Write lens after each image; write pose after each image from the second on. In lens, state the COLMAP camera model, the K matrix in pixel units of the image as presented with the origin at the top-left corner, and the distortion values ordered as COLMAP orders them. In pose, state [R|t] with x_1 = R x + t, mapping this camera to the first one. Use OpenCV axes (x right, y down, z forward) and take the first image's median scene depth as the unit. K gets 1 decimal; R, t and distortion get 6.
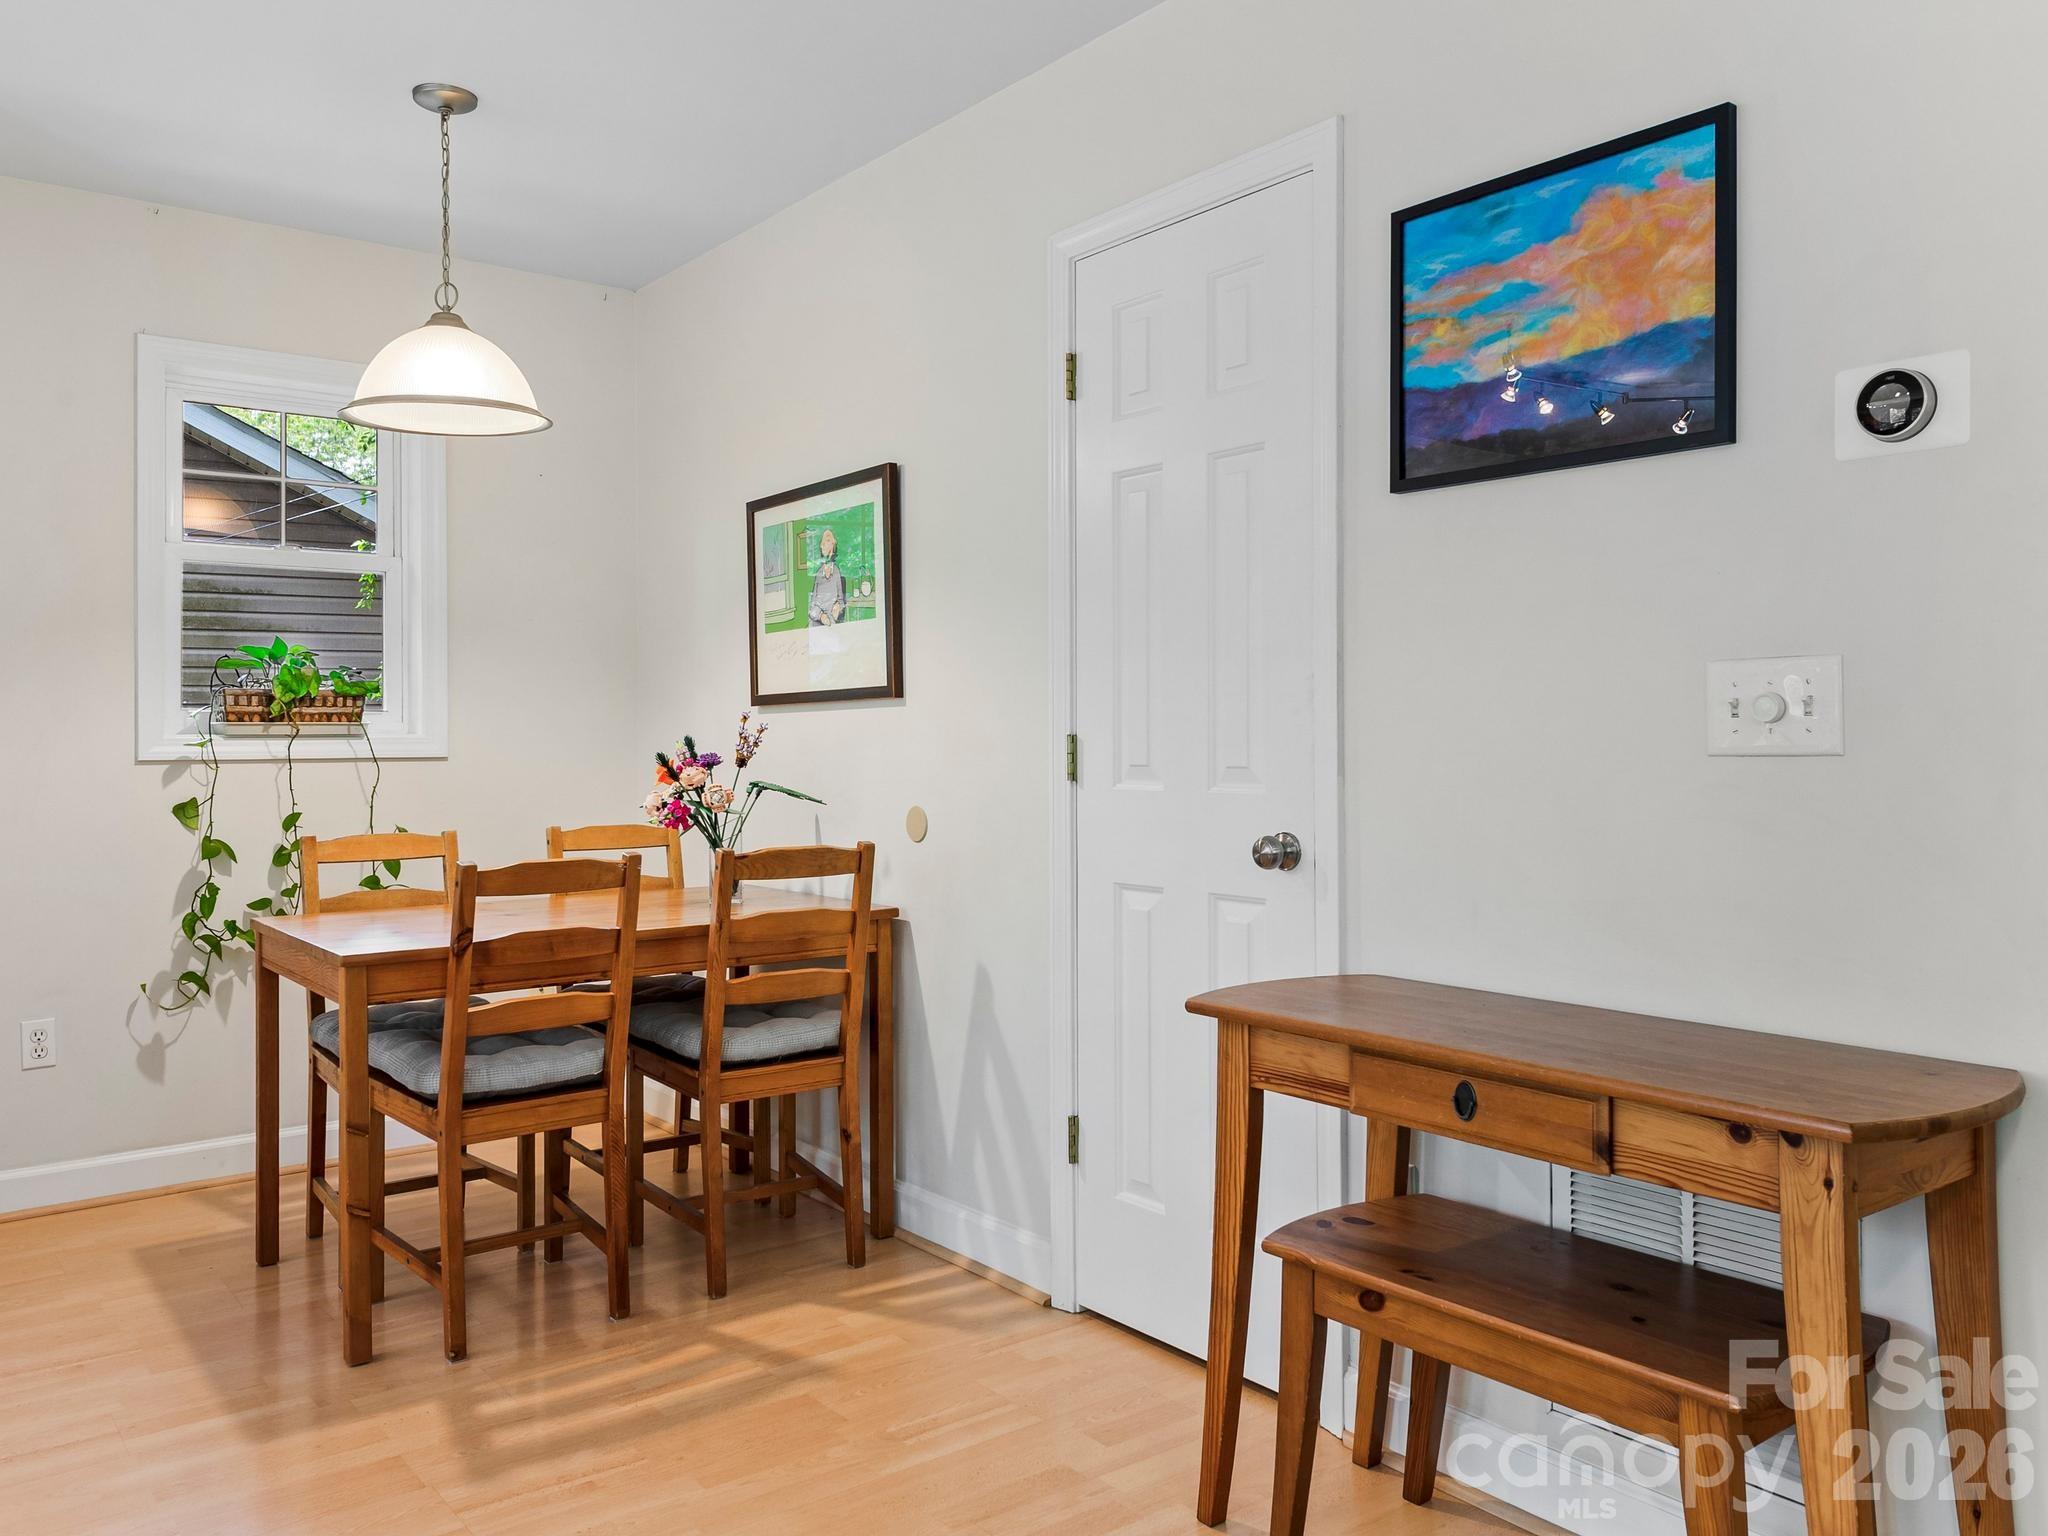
lens RADIAL K [[1557.5, 0, 1016.5], [0, 1557.5, 734.7], [0, 0, 1]] dist [0.020675, -0.008659]
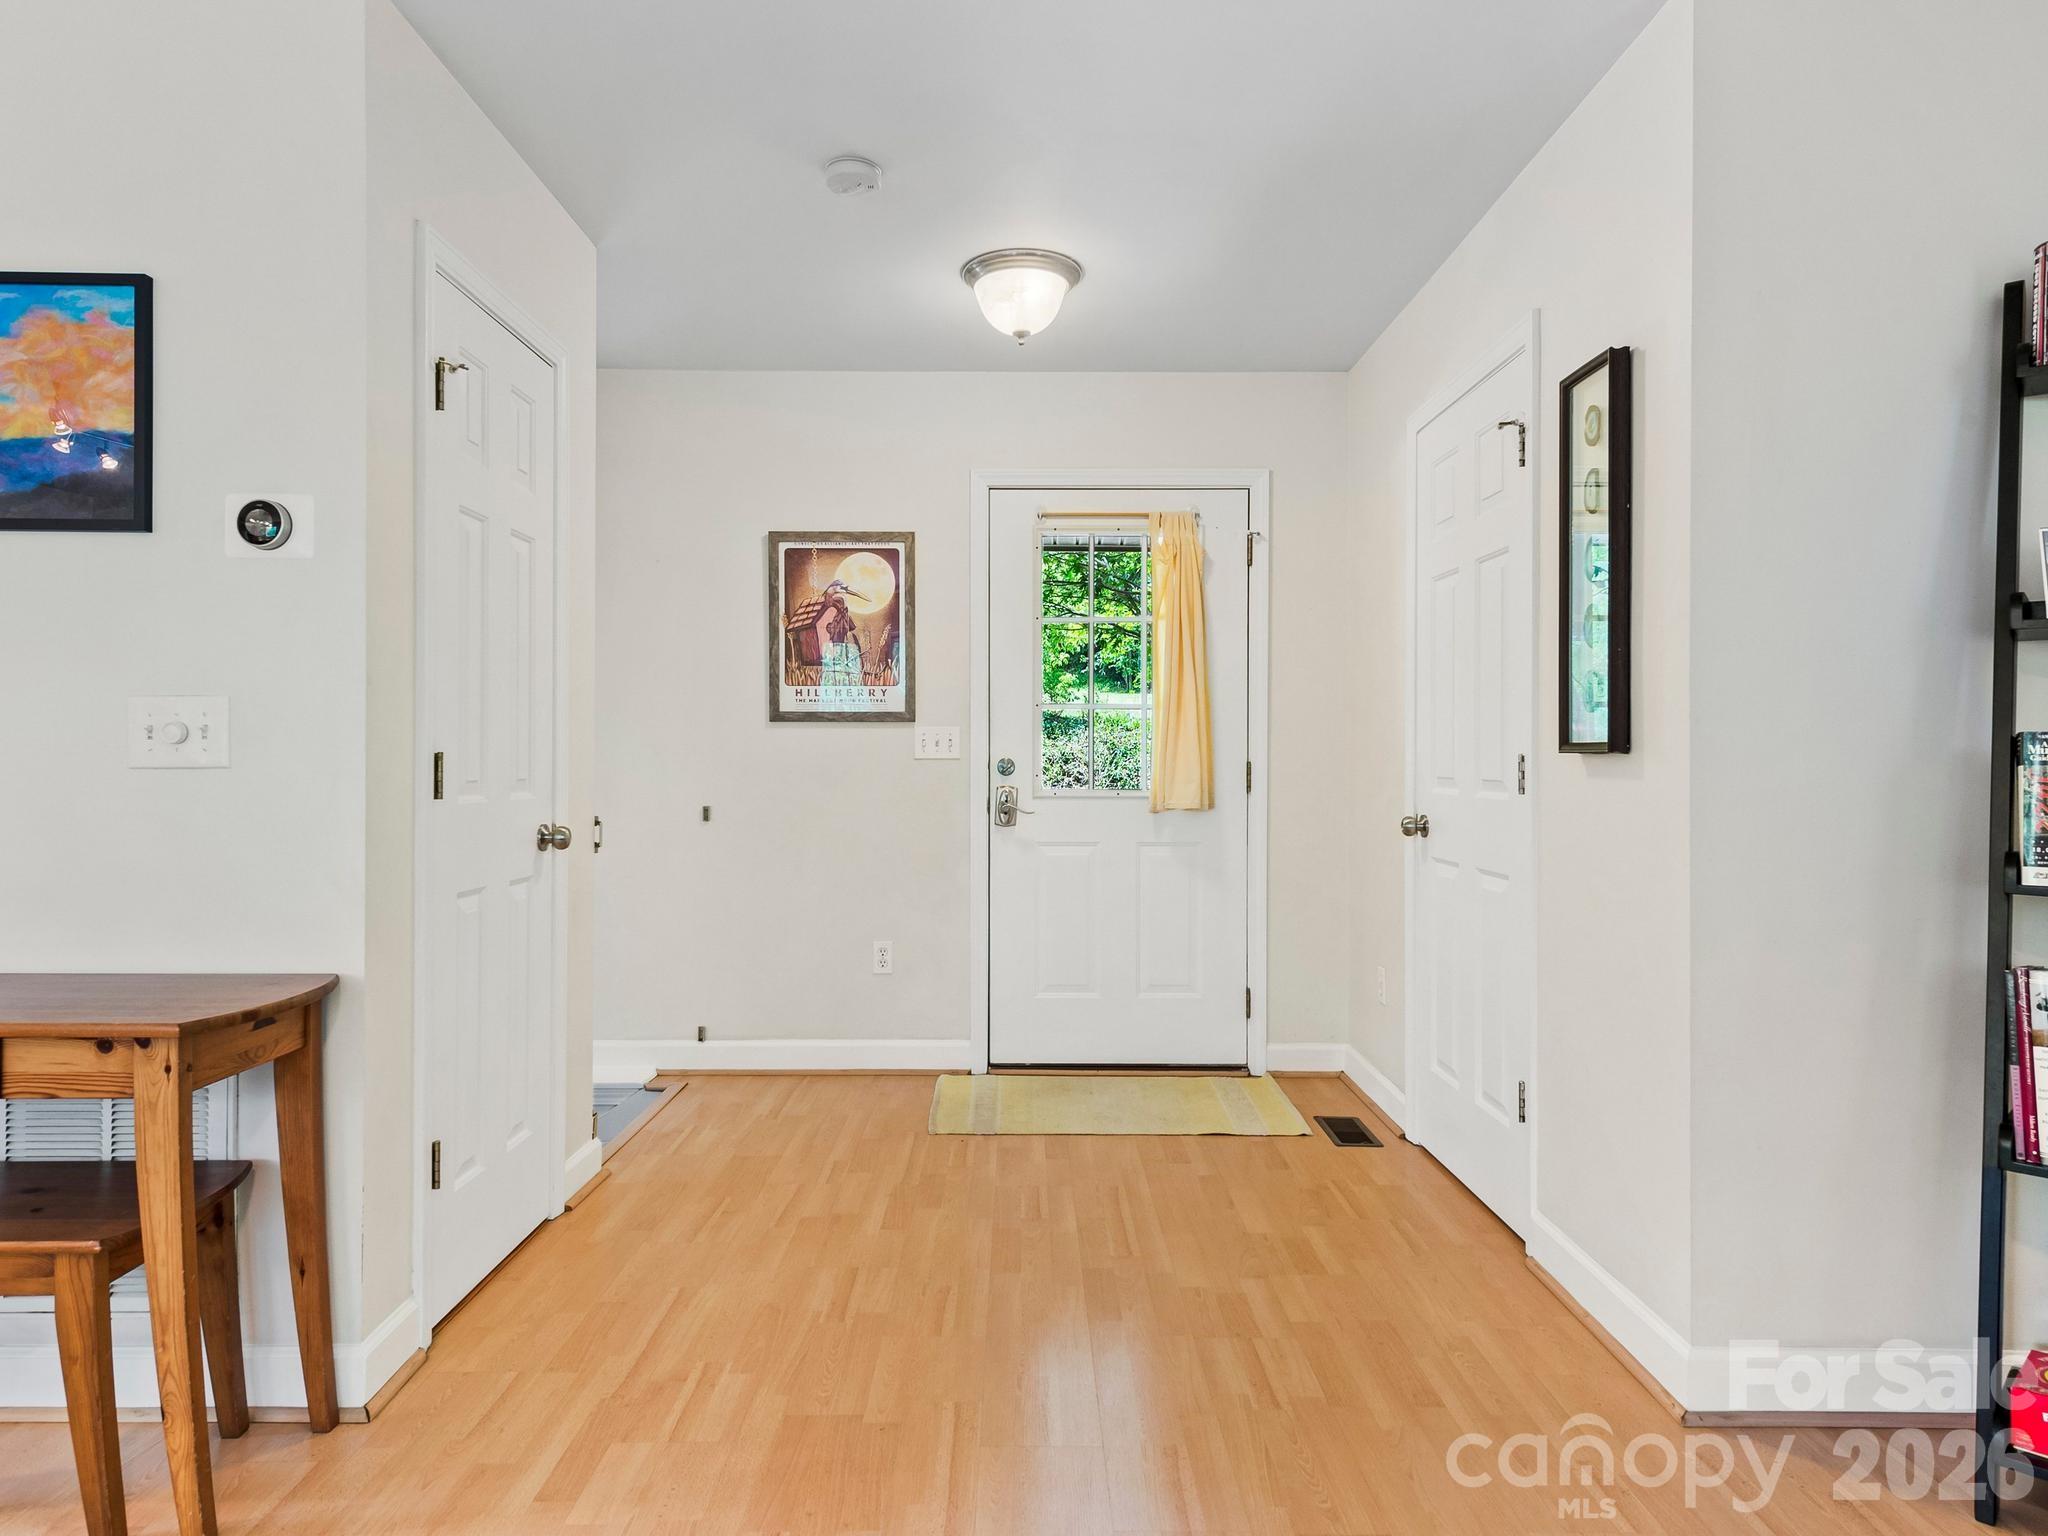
lens RADIAL K [[1247.4, 0, 1019.0], [0, 1247.4, 760.9], [0, 0, 1]] dist [0.005897, 0.000228]
pose [[0.612129, 0.003863, 0.790749, 0.047469], [-0.008653, 0.999961, 0.001814, -0.000674], [-0.790711, -0.007952, 0.612138, -0.154053]]
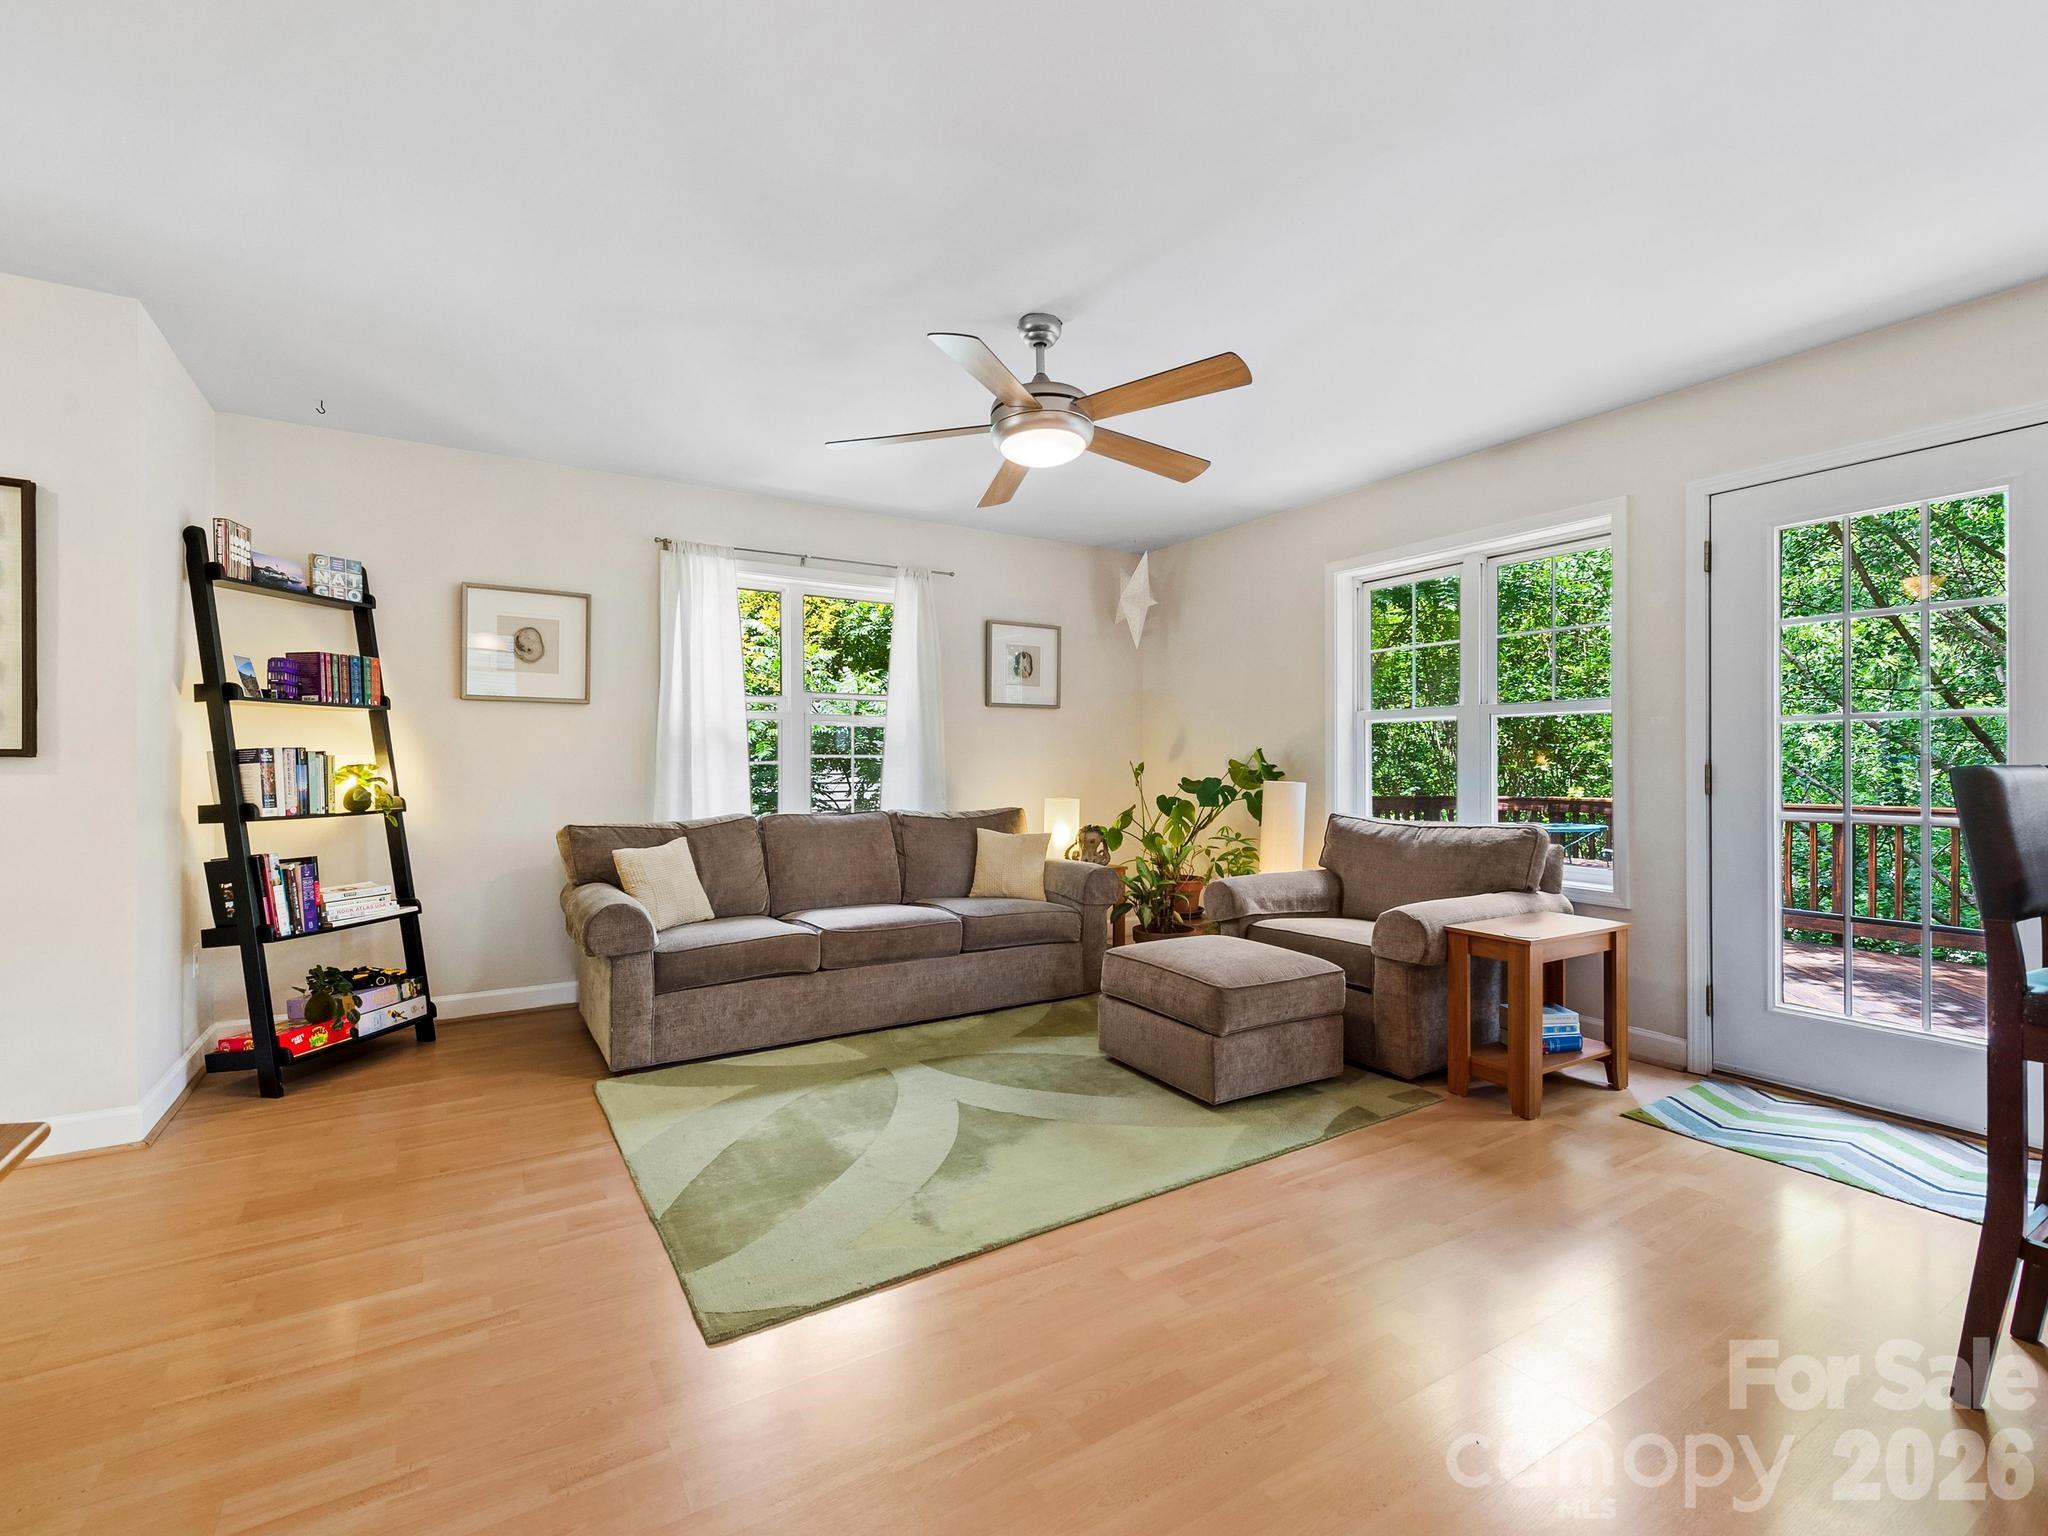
lens RADIAL K [[916.9, 0, 1023.9], [0, 916.9, 760.1], [0, 0, 1]] dist [0.020171, -0.008283]
pose [[-0.994542, 0.003793, 0.104263, -0.100866], [0.003354, 0.999985, -0.004388, 0.002447], [-0.104278, -0.004015, -0.994540, 0.783599]]
